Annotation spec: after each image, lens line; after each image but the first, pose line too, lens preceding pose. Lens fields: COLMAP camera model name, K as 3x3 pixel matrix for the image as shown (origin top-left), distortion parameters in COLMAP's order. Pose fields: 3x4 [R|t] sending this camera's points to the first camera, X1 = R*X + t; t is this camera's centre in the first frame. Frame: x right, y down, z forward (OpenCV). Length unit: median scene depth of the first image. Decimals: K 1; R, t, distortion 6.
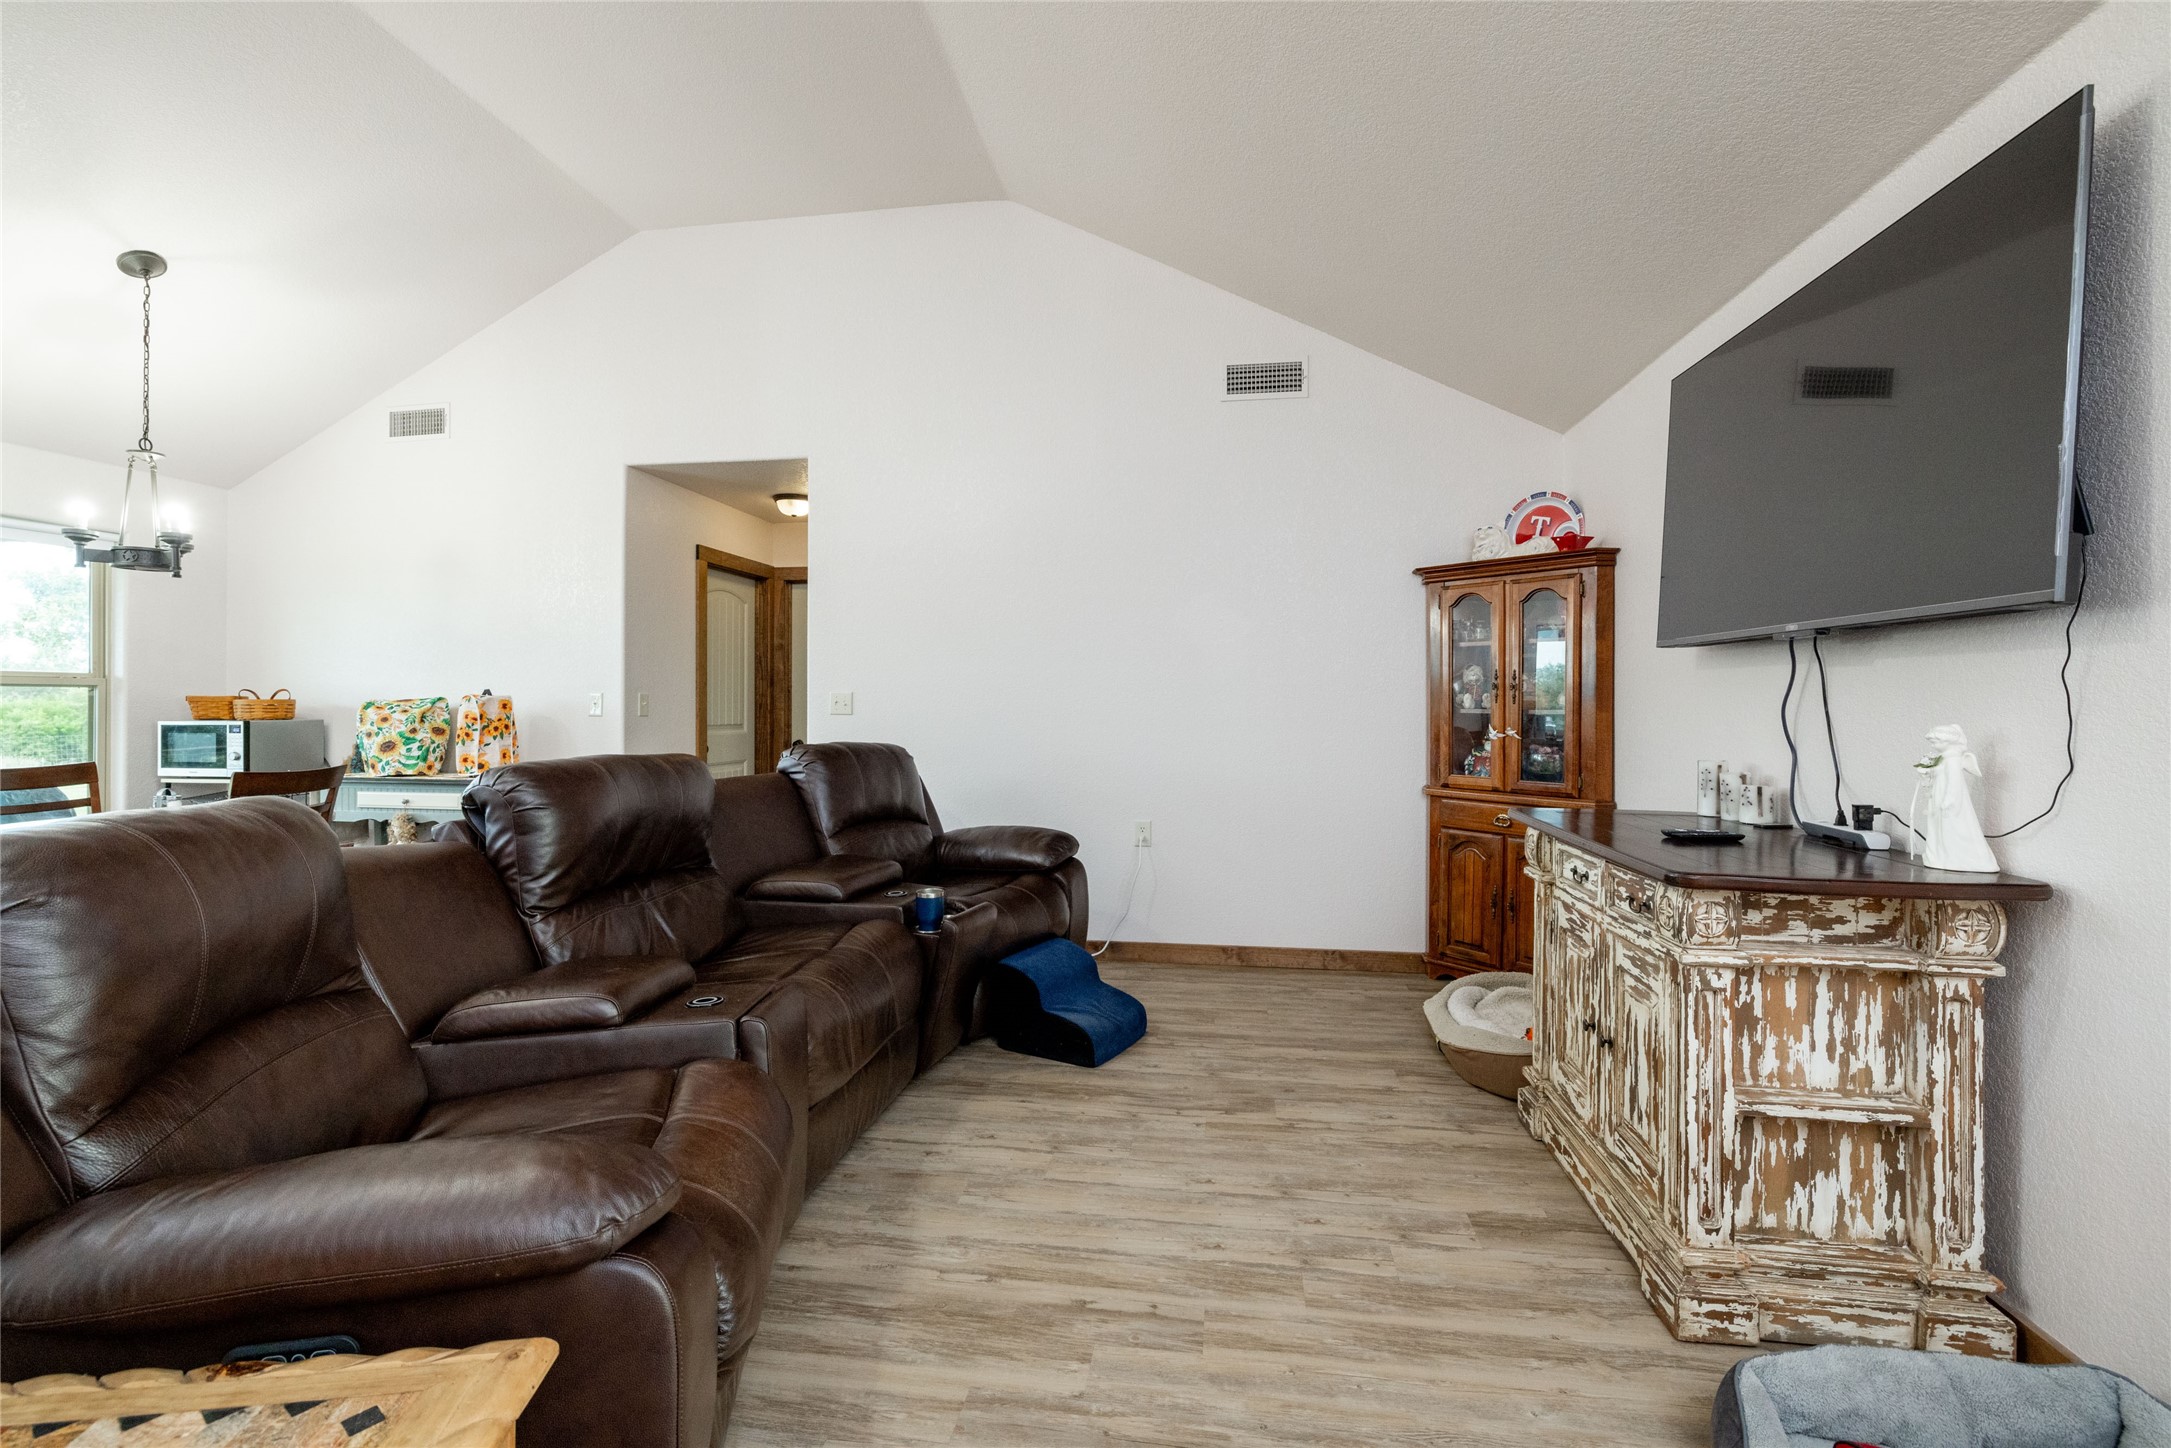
lens RADIAL K [[944.9, 0, 1080.4], [0, 944.9, 710.5], [0, 0, 1]] dist [0.001122, 0.000396]
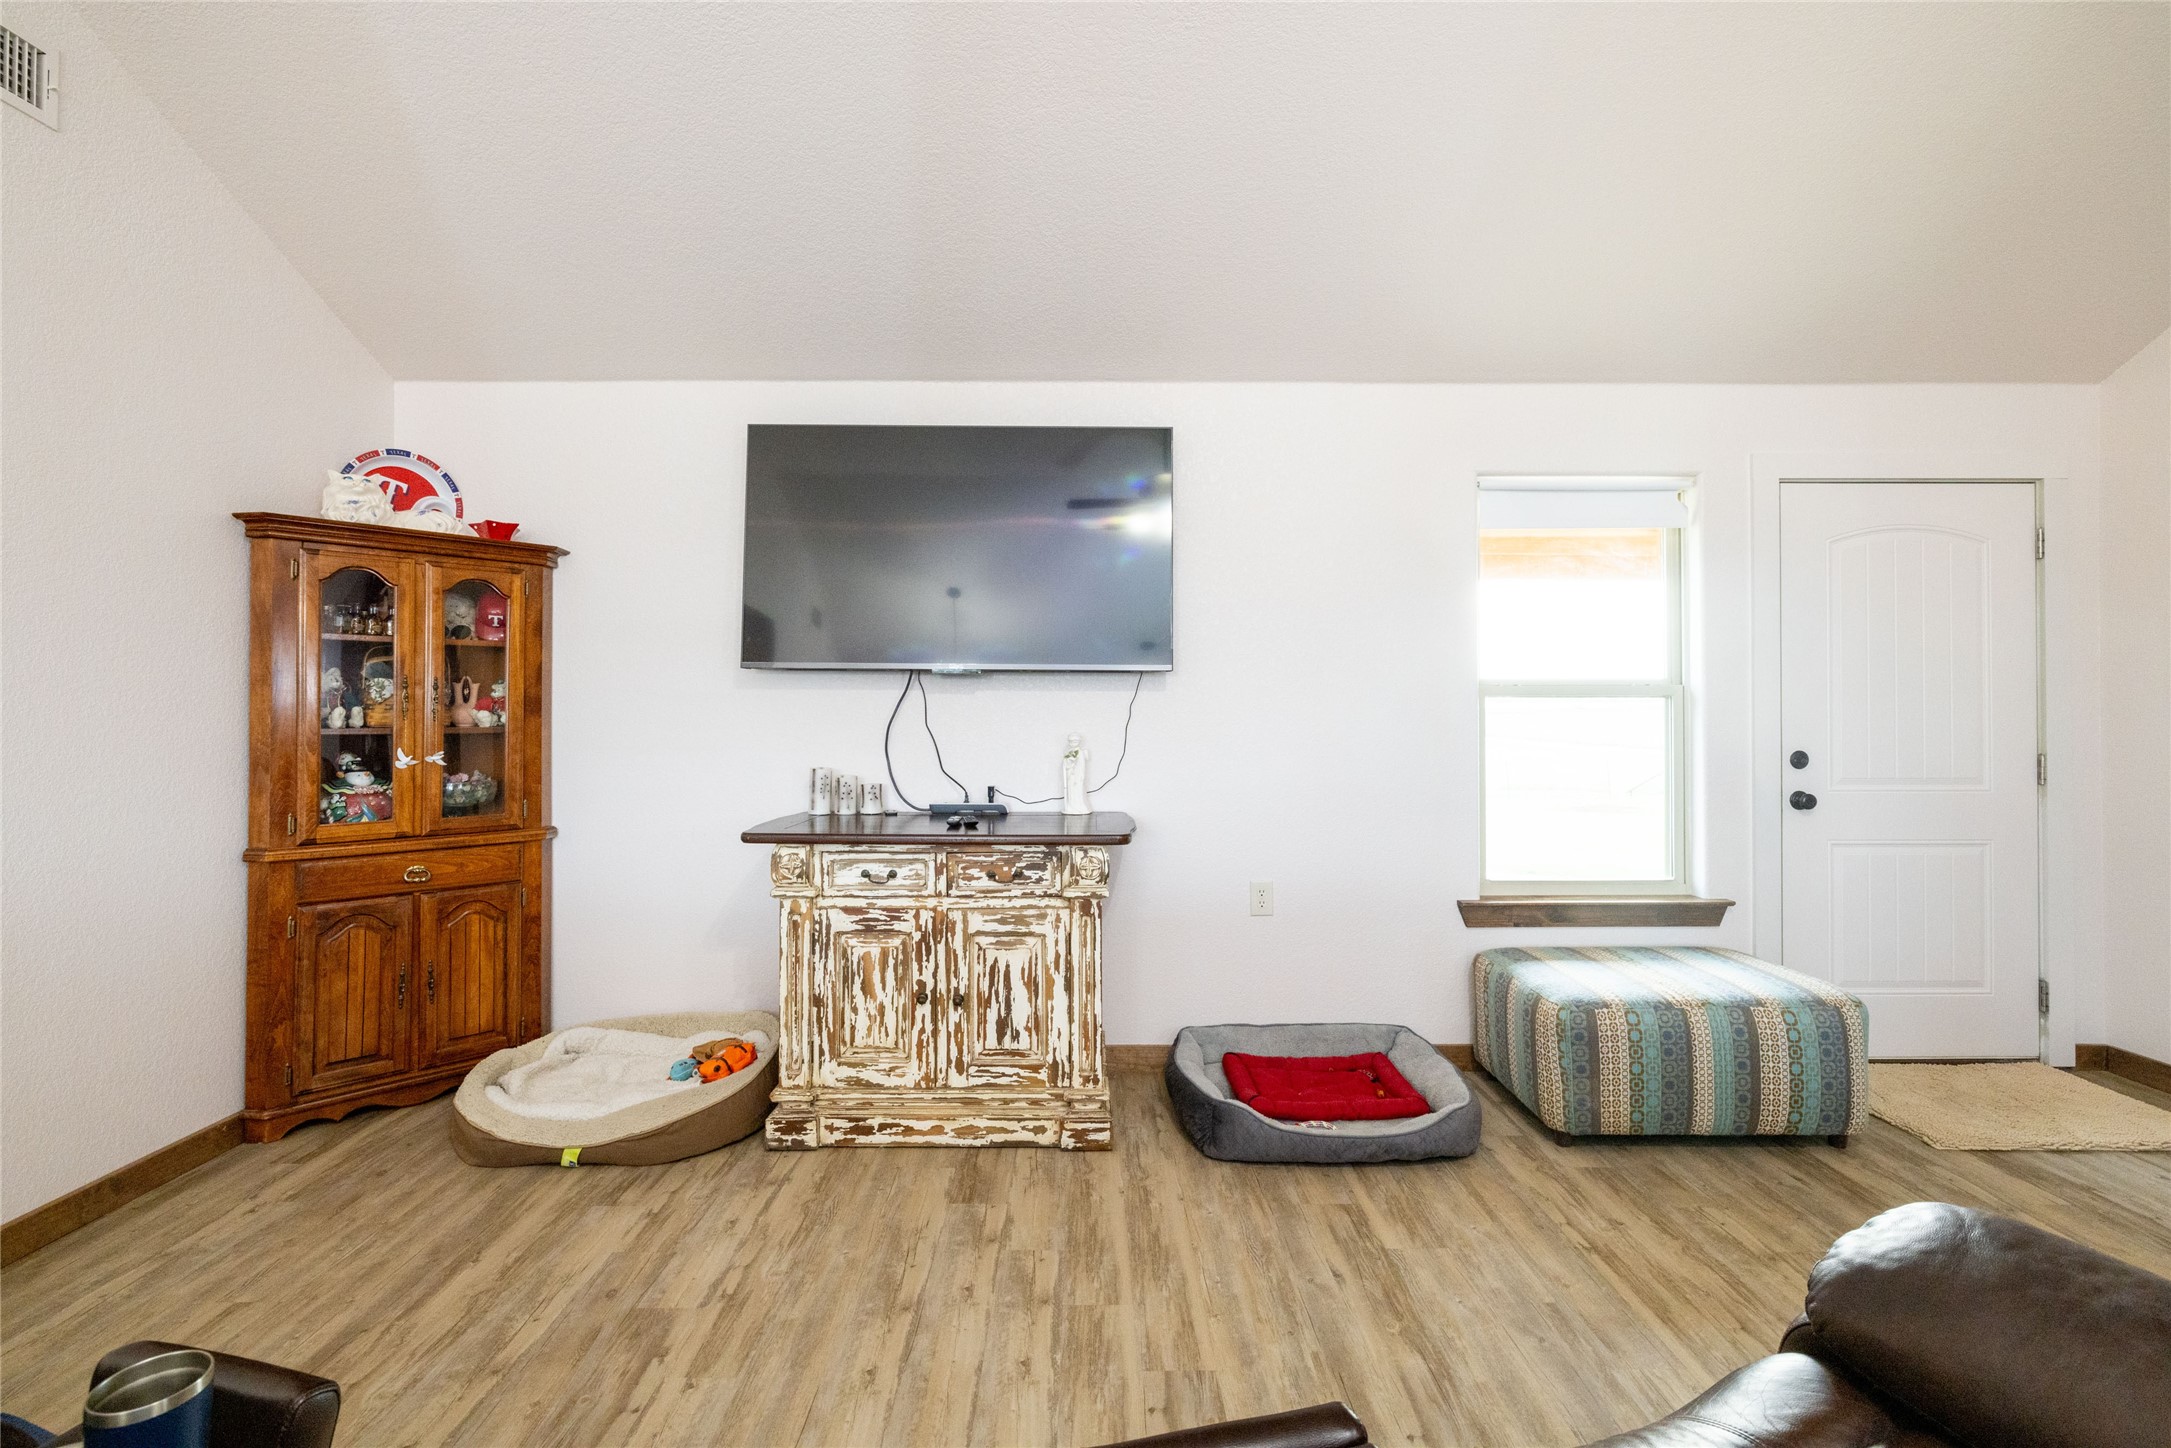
lens RADIAL K [[944.9, 0, 1080.0], [0, 944.9, 716.9], [0, 0, 1]] dist [0.001122, 0.000396]
pose [[-0.144672, -0.010839, 0.989420, -0.333128], [0.006335, 0.999909, 0.011880, -0.013898], [-0.989459, 0.007986, -0.144590, 0.505390]]
